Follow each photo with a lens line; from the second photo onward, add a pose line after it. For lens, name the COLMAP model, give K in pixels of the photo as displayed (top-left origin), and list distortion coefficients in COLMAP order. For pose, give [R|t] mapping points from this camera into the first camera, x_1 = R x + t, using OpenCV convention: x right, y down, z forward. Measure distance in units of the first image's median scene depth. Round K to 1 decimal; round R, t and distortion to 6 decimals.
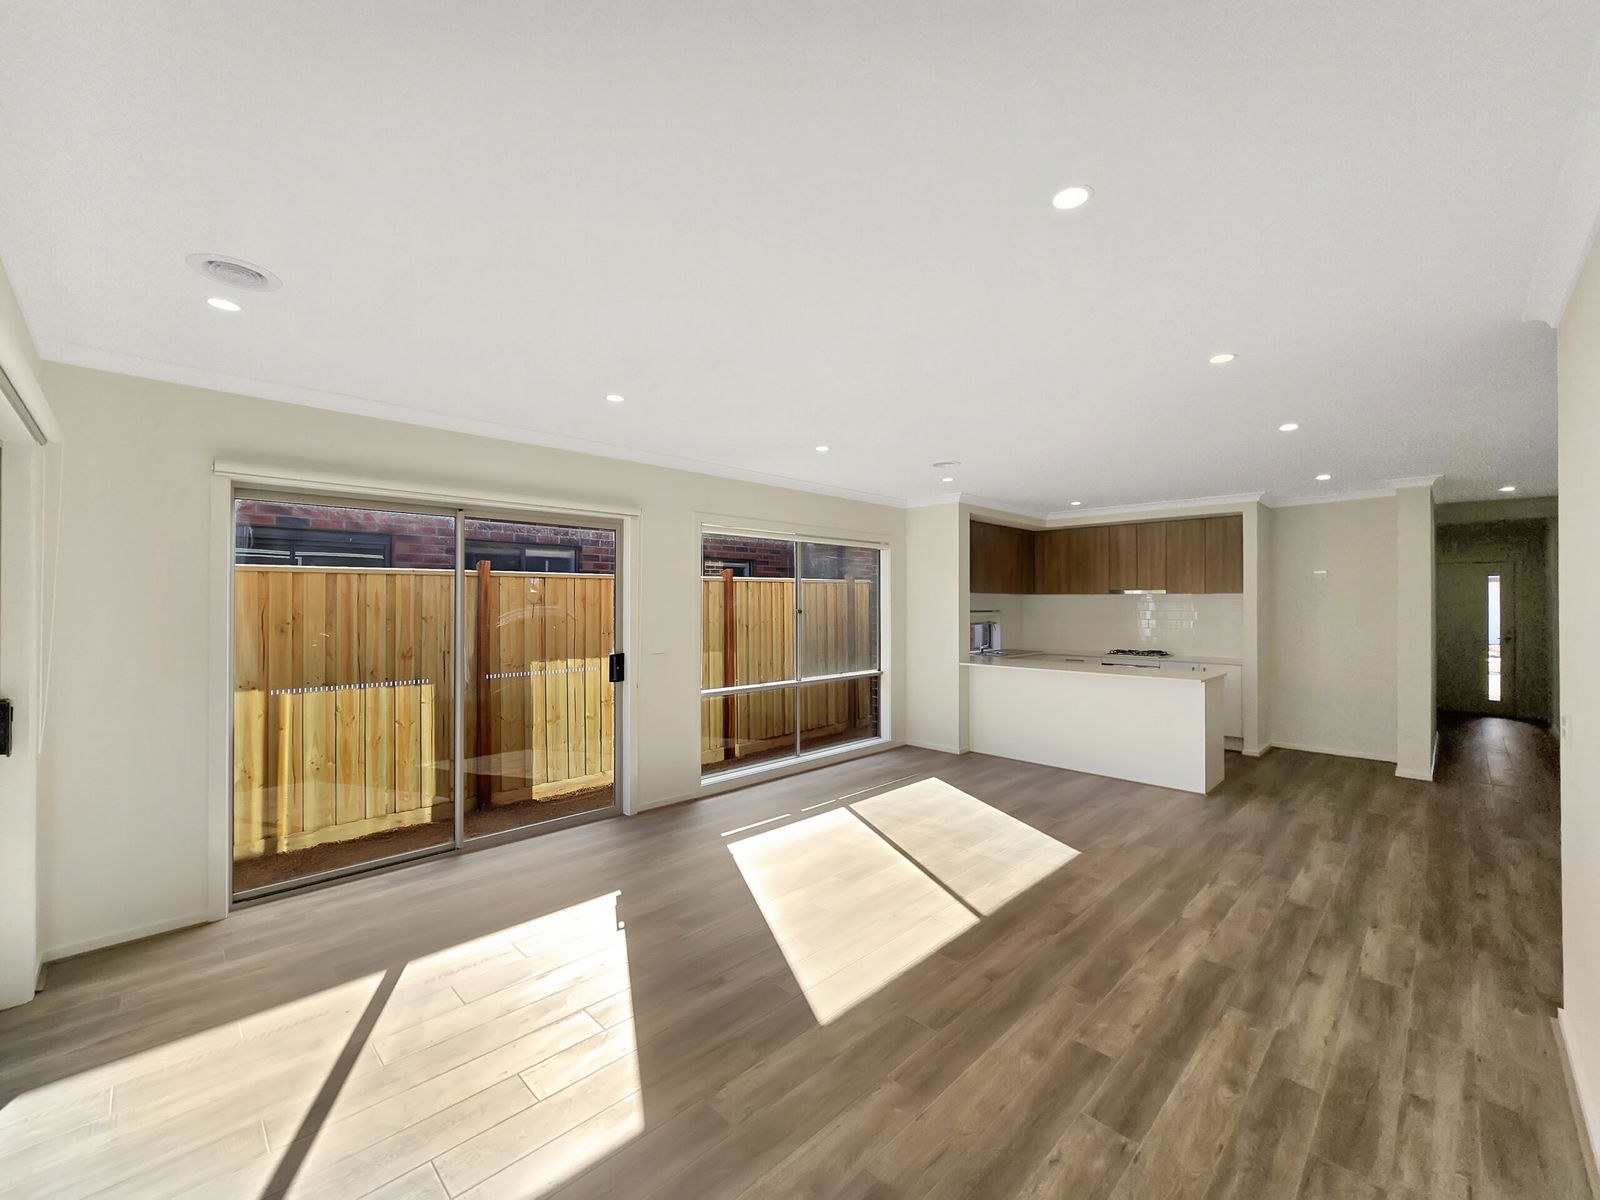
lens RADIAL K [[647.7, 0, 801.1], [0, 647.7, 595.9], [0, 0, 1]] dist [-0.003928, 0.001596]
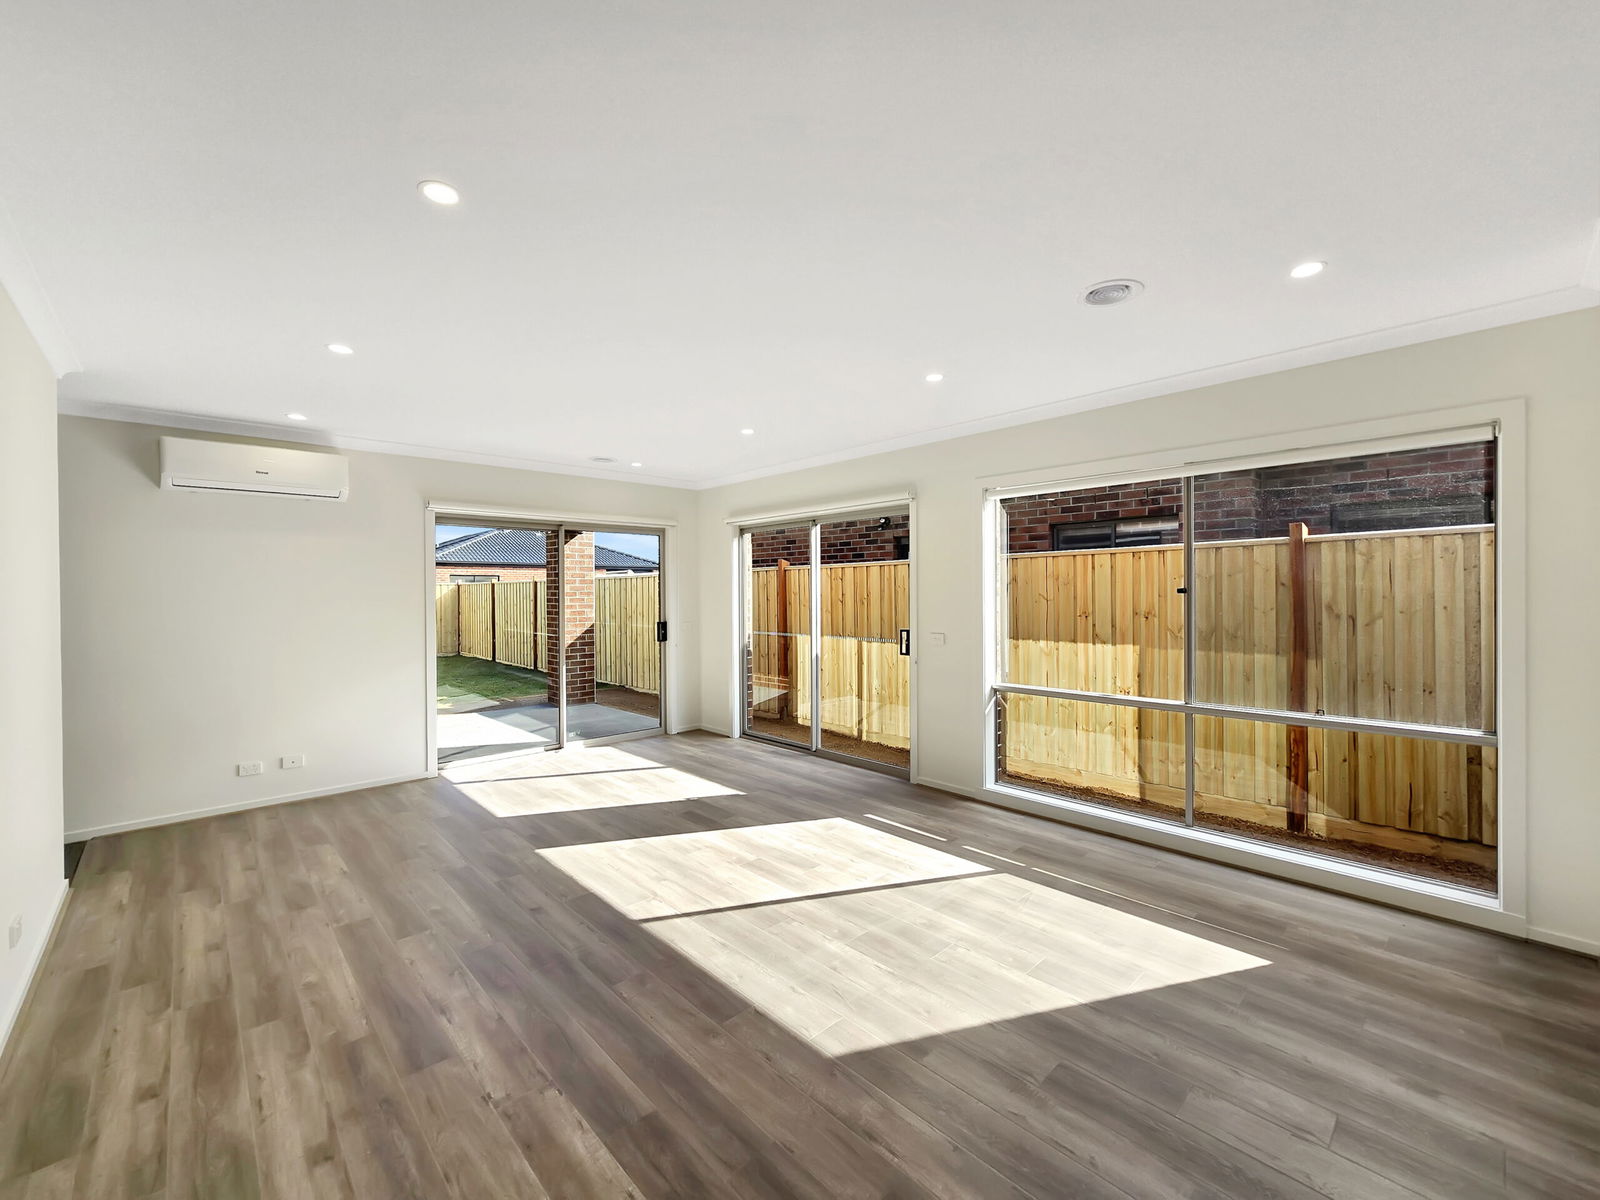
lens RADIAL K [[647.7, 0, 794.2], [0, 647.7, 591.7], [0, 0, 1]] dist [-0.003928, 0.001596]
pose [[-0.020219, -0.001853, -0.999794, 1.048117], [0.019179, 0.999814, -0.002241, 0.032856], [0.999612, -0.019220, -0.020180, 1.099101]]
